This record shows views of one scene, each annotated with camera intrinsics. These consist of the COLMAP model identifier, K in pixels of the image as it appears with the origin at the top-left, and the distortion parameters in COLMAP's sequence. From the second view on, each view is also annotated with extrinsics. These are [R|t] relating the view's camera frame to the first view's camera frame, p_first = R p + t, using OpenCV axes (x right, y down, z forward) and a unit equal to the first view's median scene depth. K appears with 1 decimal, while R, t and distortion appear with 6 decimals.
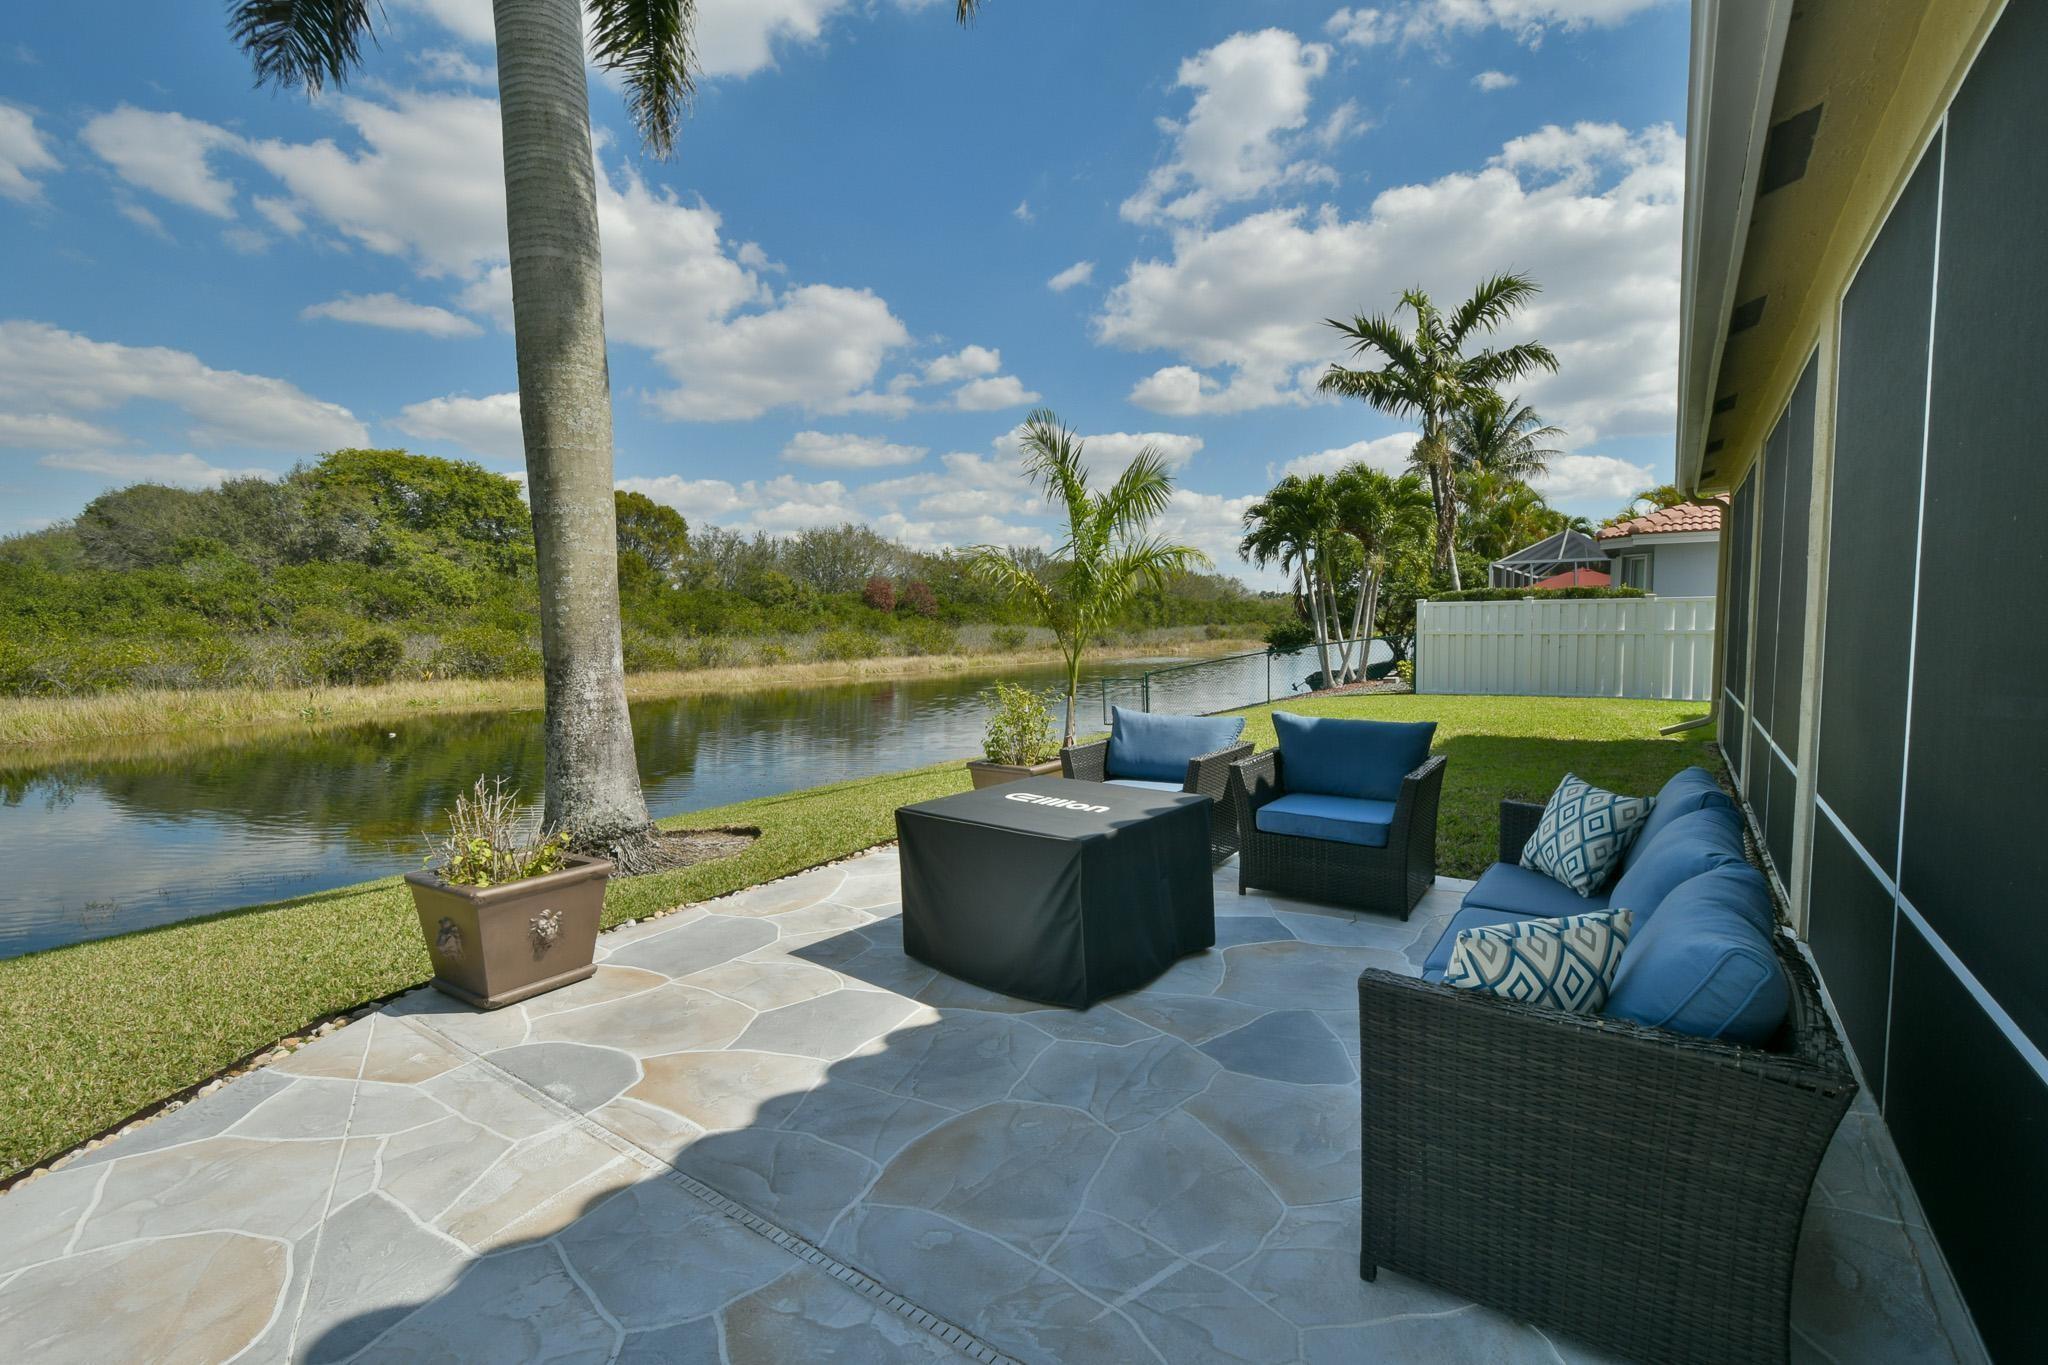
lens RADIAL K [[899.9, 0, 1027.4], [0, 899.9, 688.2], [0, 0, 1]] dist [0.002942, 0.000607]
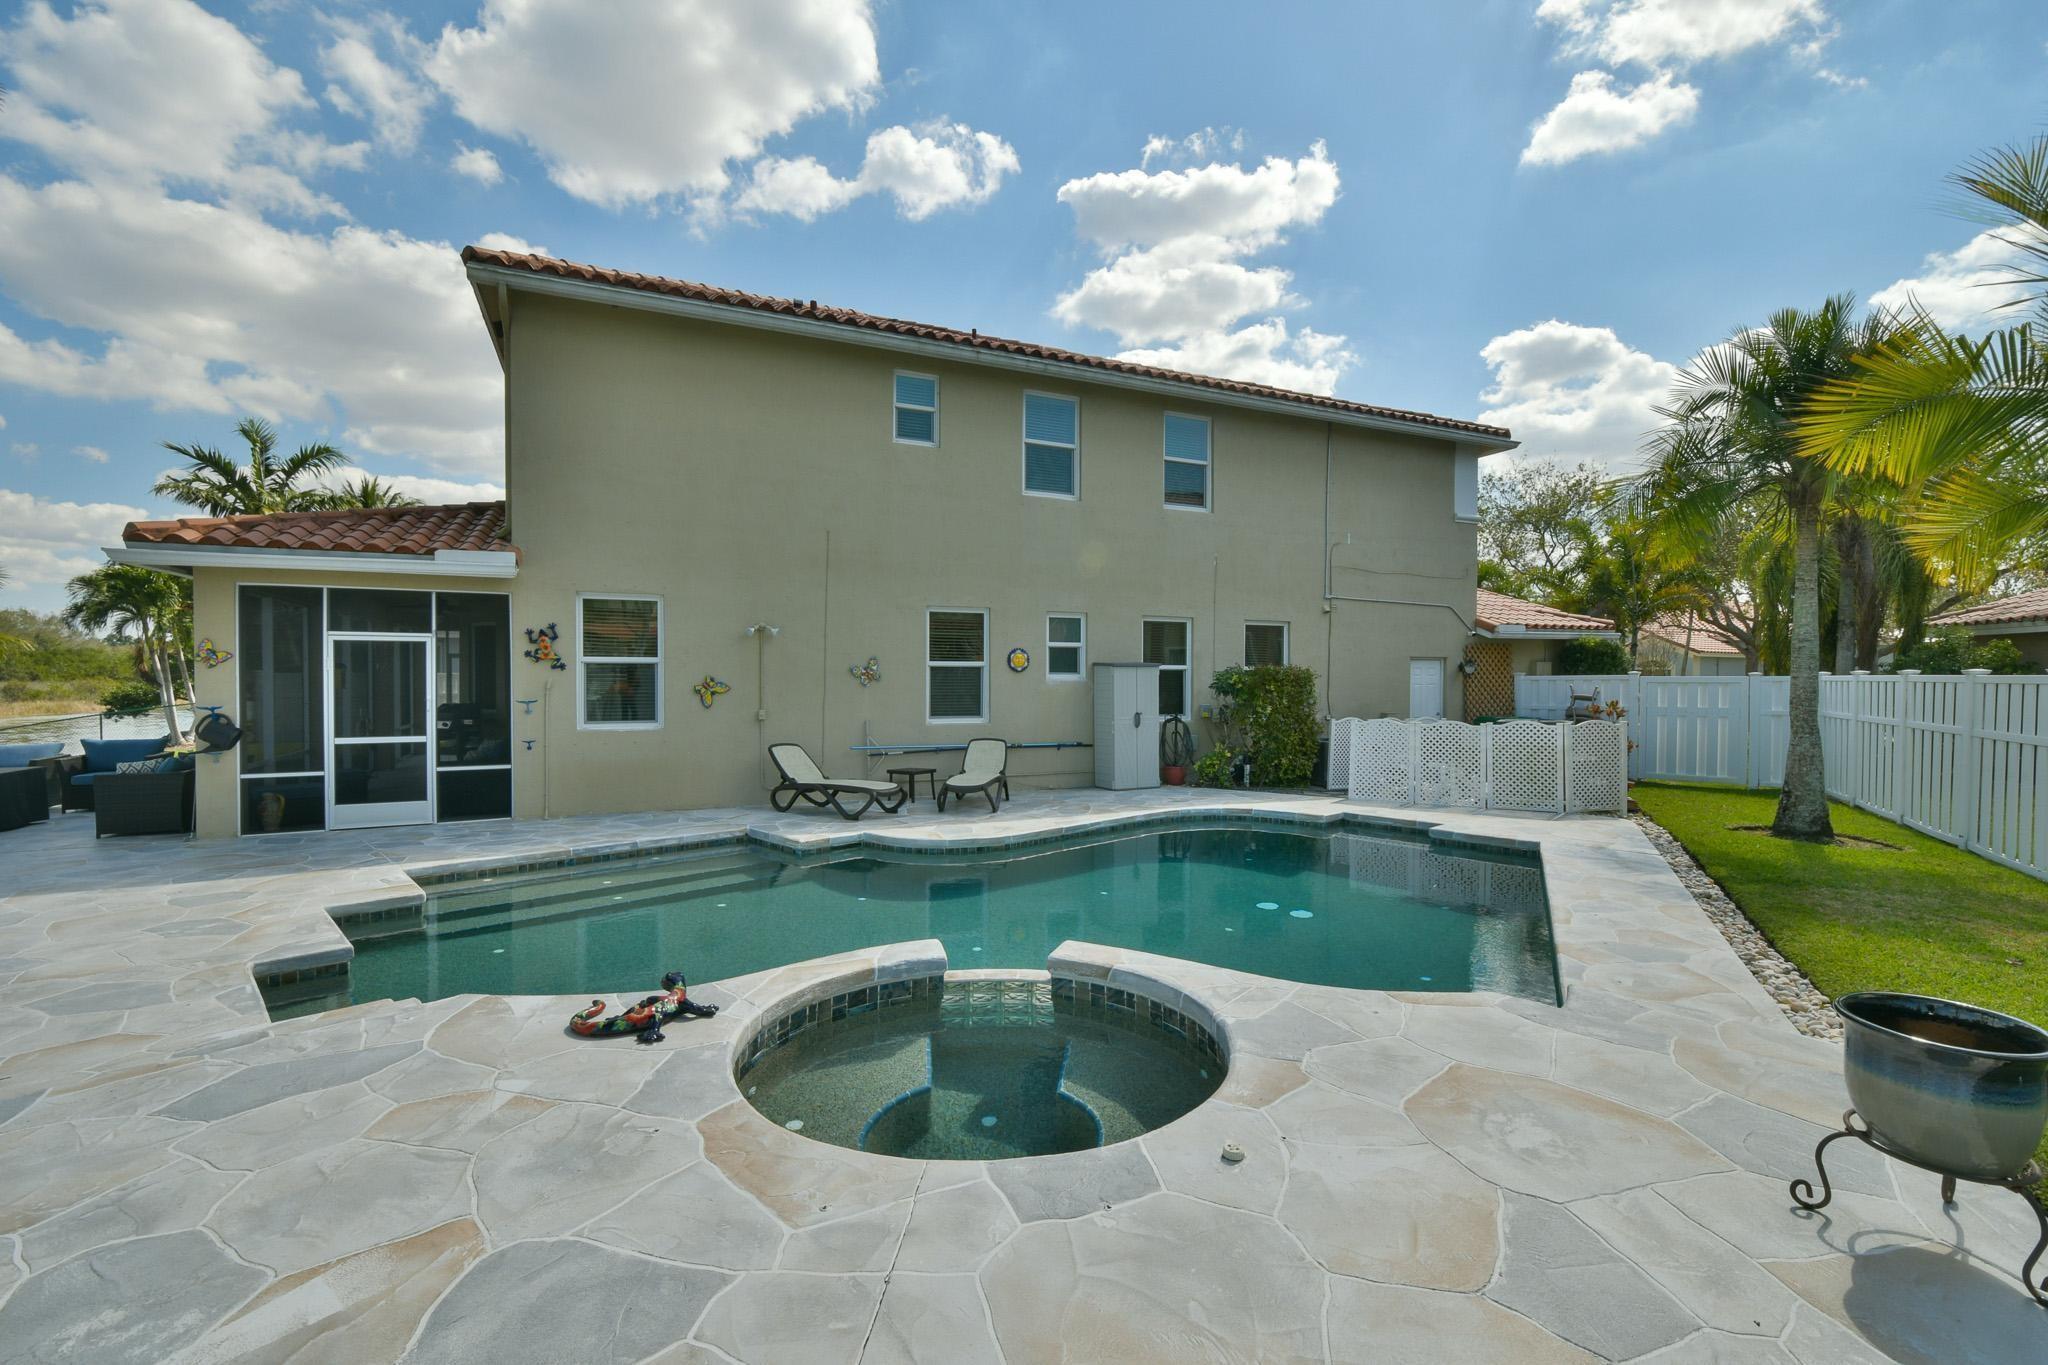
lens RADIAL K [[899.9, 0, 1040.0], [0, 899.9, 669.4], [0, 0, 1]] dist [0.002942, 0.000607]
pose [[0.515742, 0.011780, 0.856663, -0.039635], [0.053854, 0.997482, -0.046139, 0.009828], [-0.855049, 0.069931, 0.513810, -0.252600]]
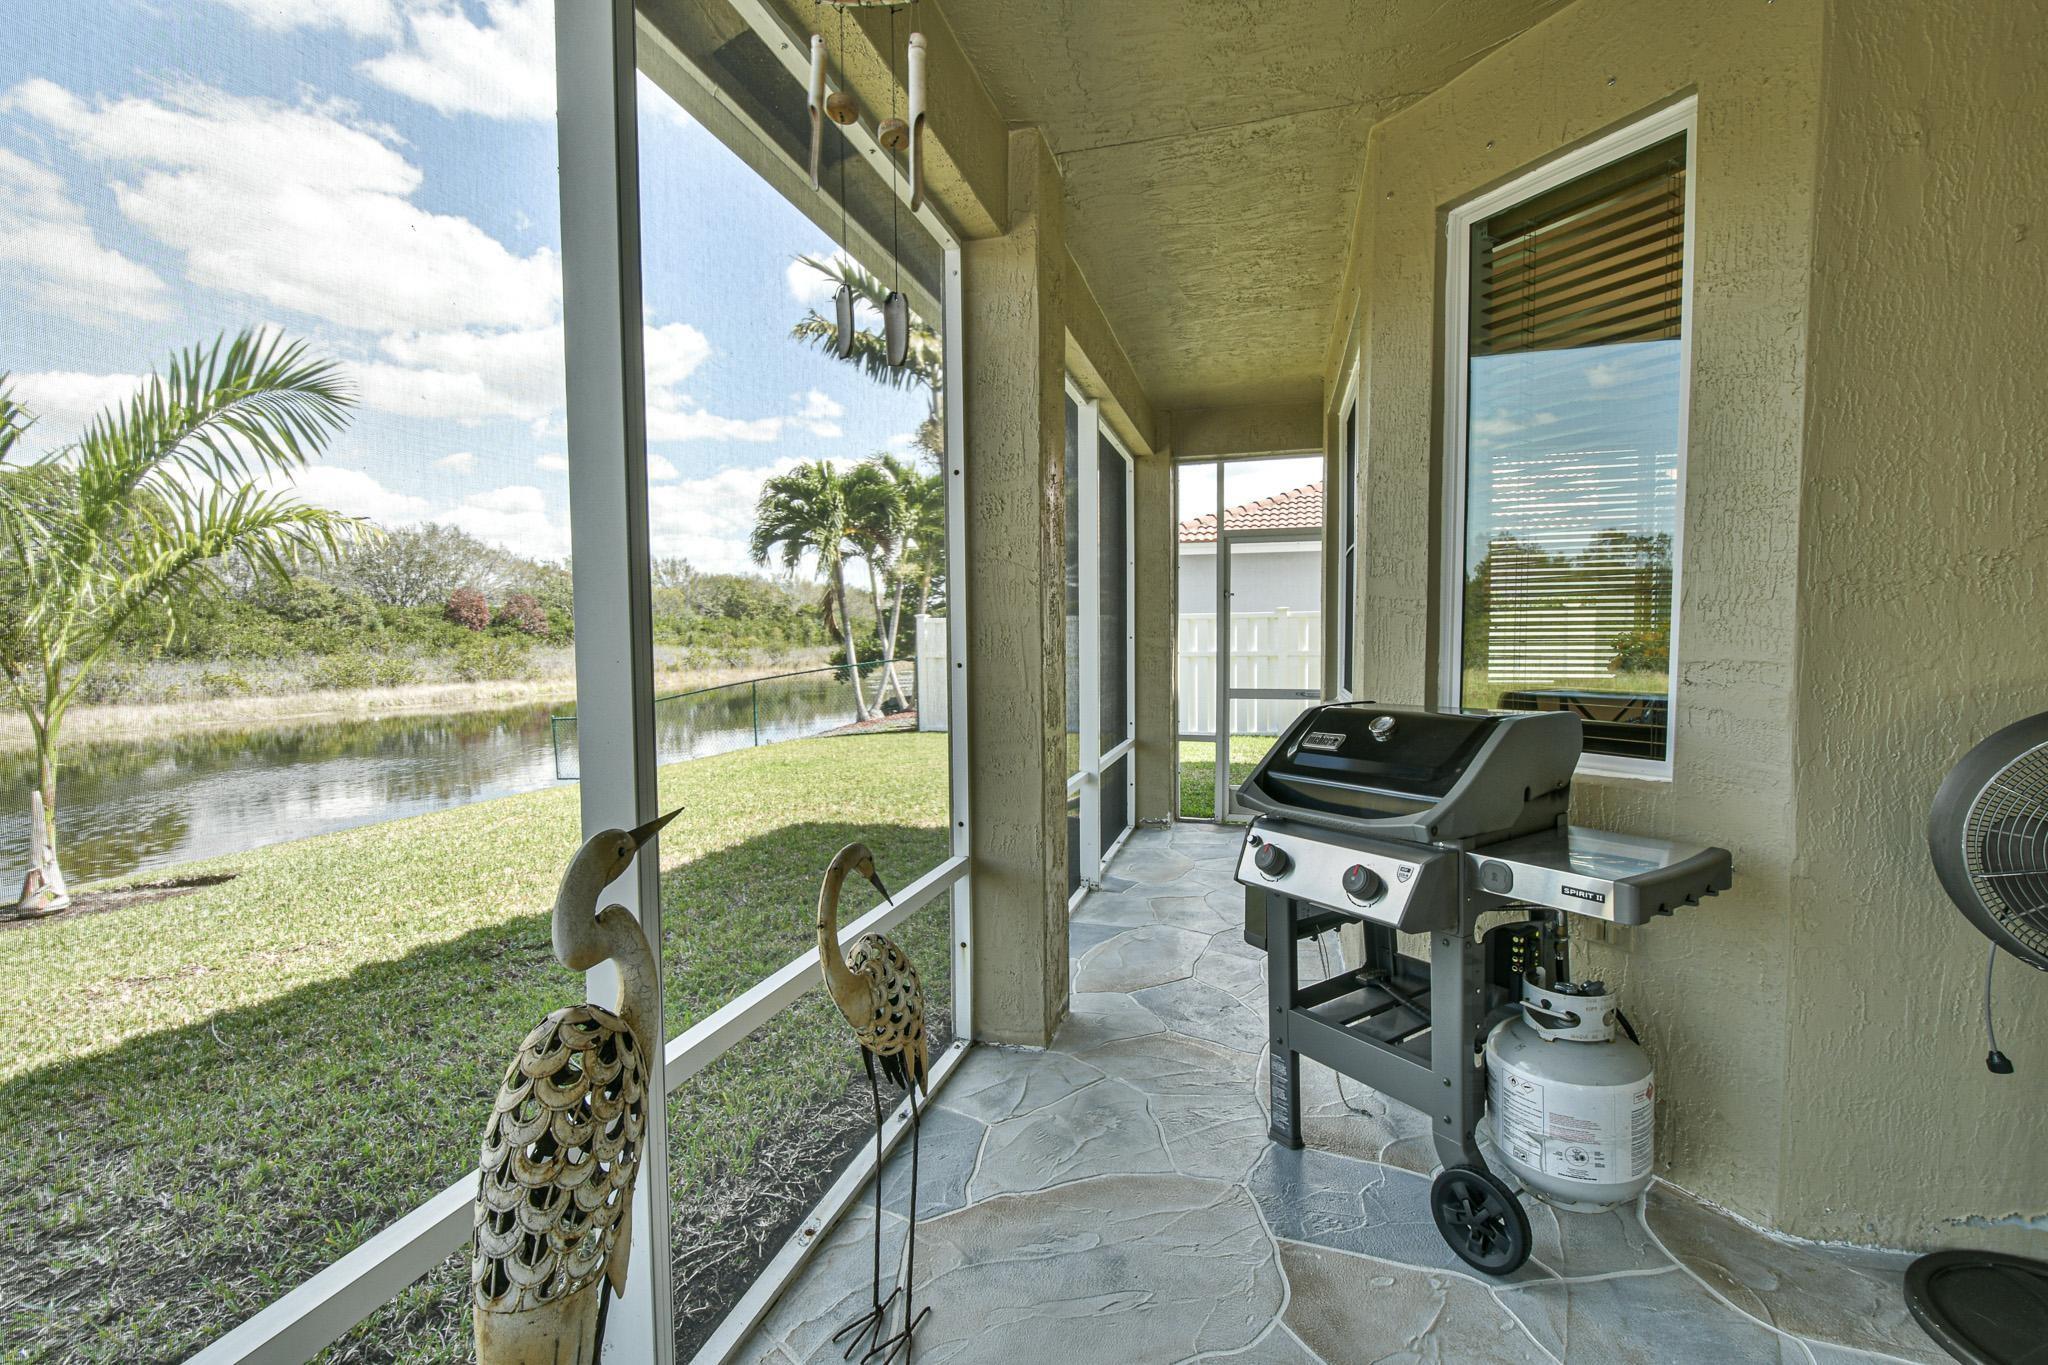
lens RADIAL K [[899.9, 0, 1013.1], [0, 899.9, 678.9], [0, 0, 1]] dist [0.002942, 0.000607]
pose [[0.949646, -0.012385, 0.313080, 0.096946], [0.021776, 0.999411, -0.026517, -0.007716], [-0.312567, 0.031999, 0.949357, 0.081370]]
